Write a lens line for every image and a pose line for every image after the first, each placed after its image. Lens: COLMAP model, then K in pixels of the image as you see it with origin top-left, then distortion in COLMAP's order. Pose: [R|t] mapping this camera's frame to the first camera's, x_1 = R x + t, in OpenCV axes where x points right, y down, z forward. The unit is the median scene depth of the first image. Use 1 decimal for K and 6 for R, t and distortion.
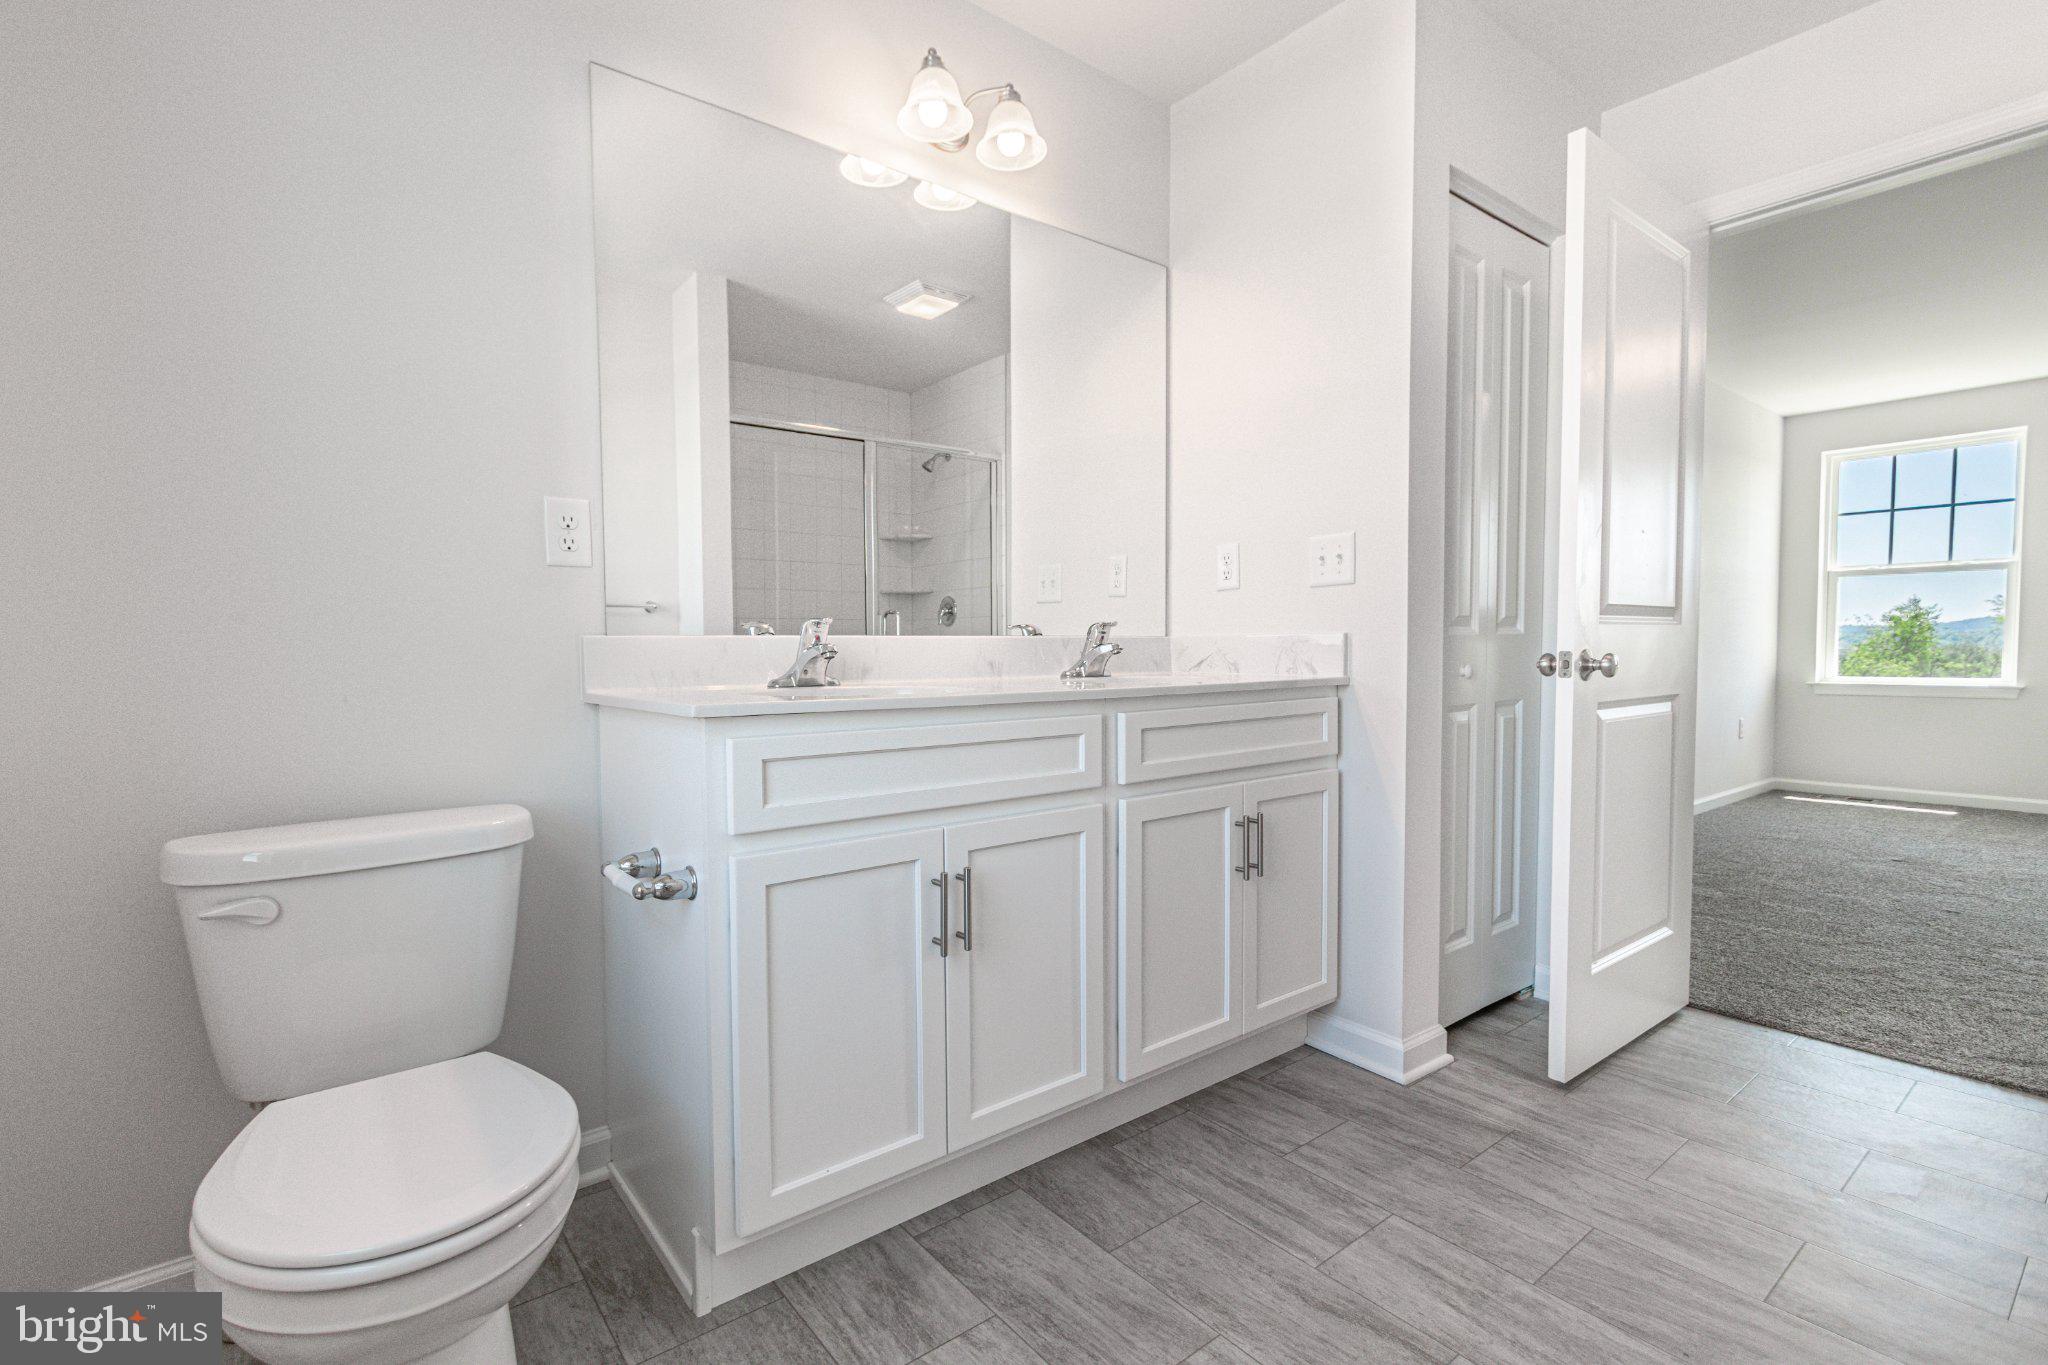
lens RADIAL K [[937.8, 0, 1003.1], [0, 937.8, 686.4], [0, 0, 1]] dist [0.008081, -0.000601]
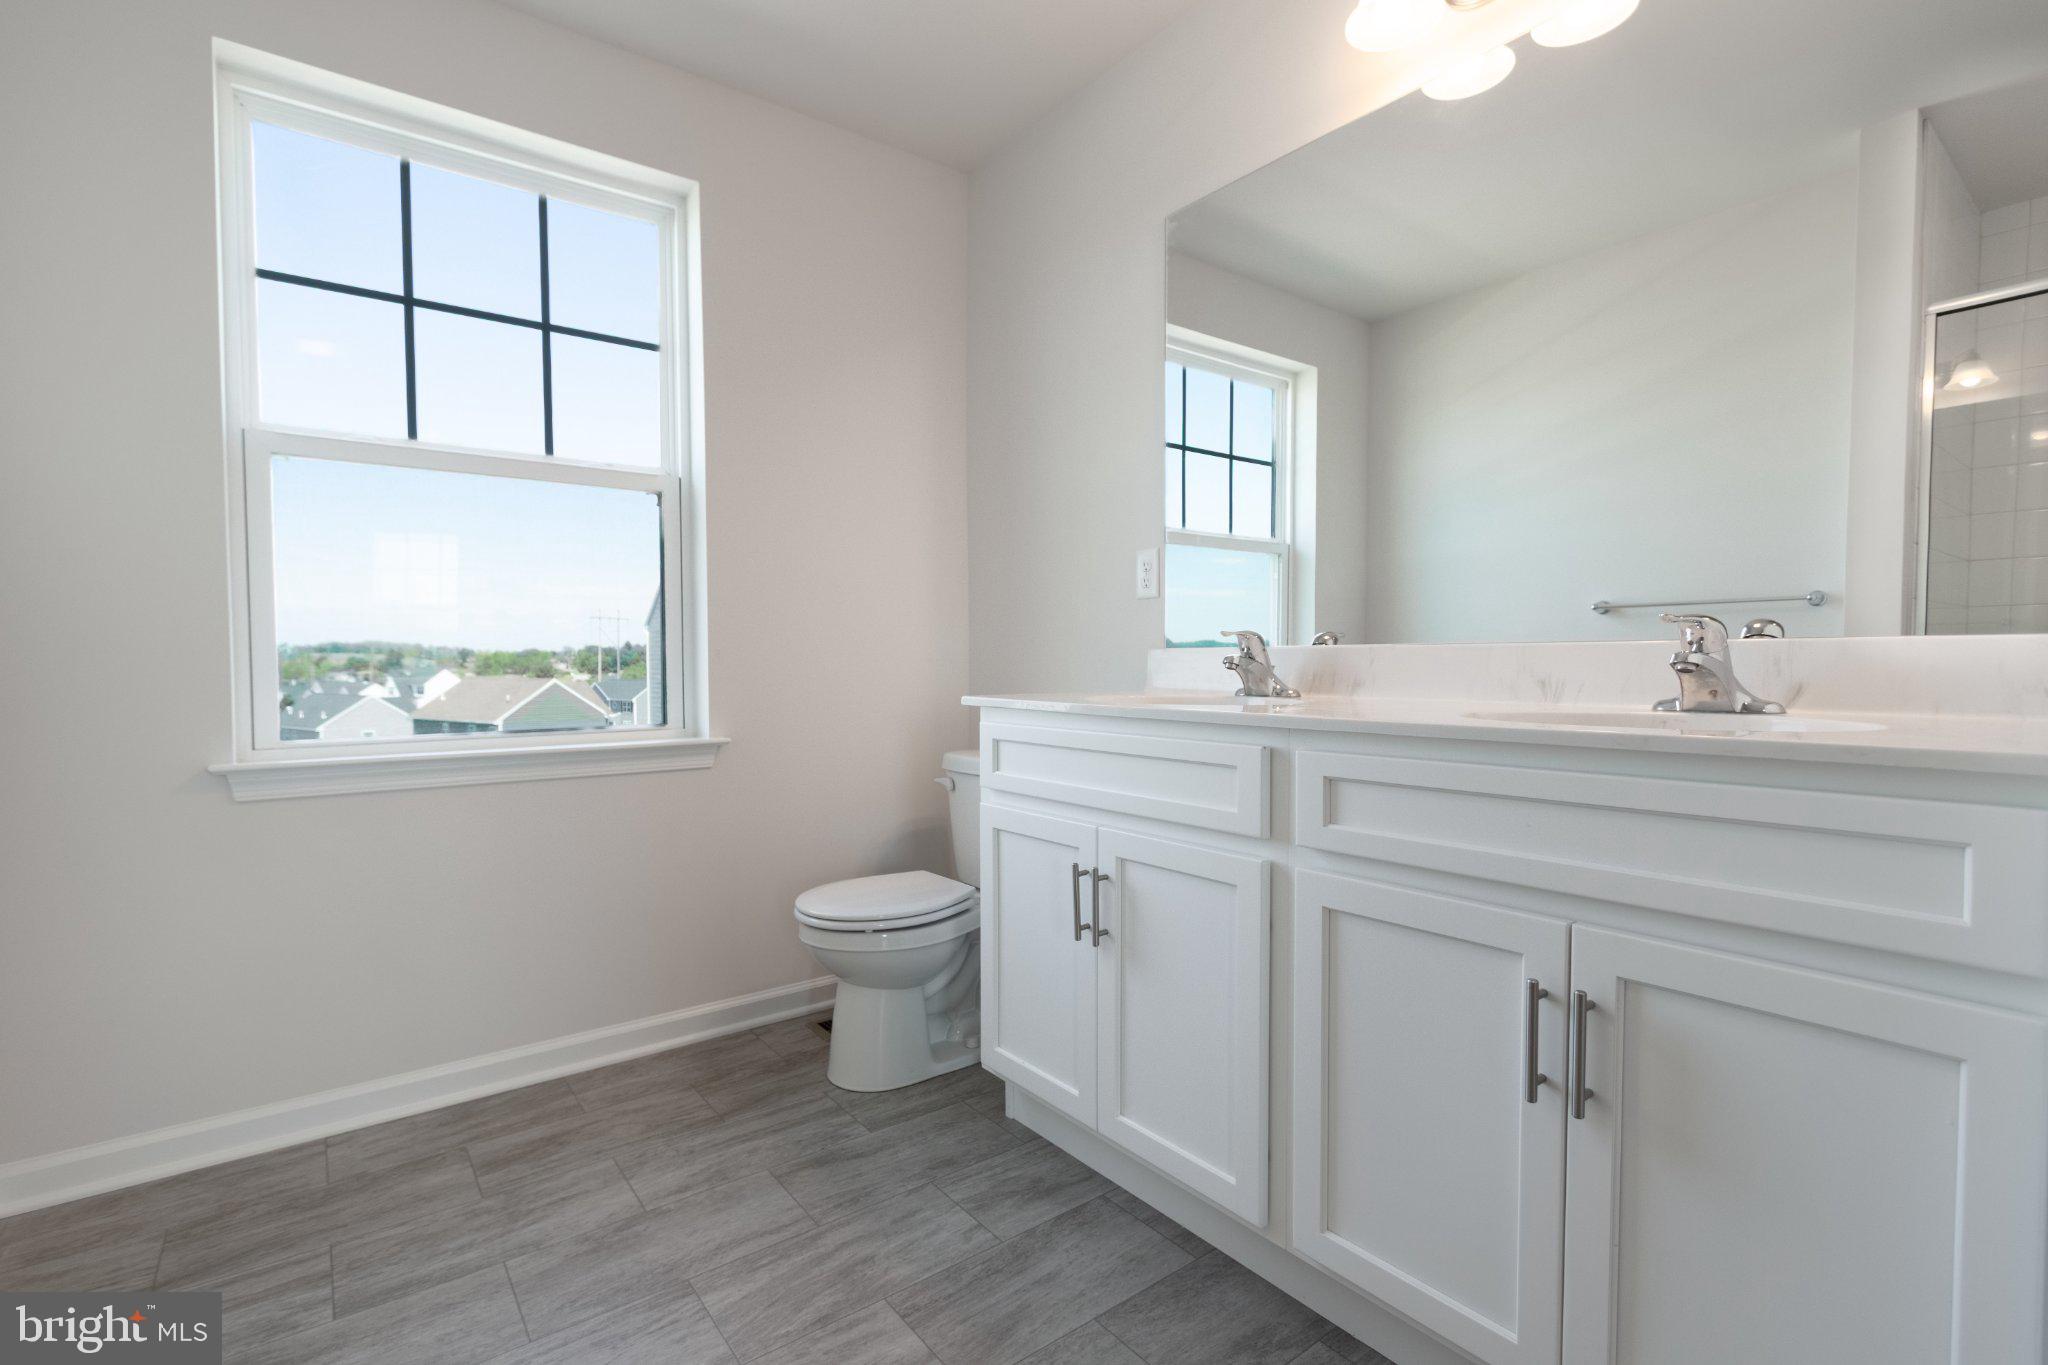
lens RADIAL K [[937.8, 0, 1003.1], [0, 937.8, 686.4], [0, 0, 1]] dist [0.008081, -0.000601]
pose [[-0.019126, 0.038296, -0.999083, 0.967328], [-0.036733, 0.998565, 0.038979, -0.046820], [0.999142, 0.037445, -0.017692, 0.865661]]
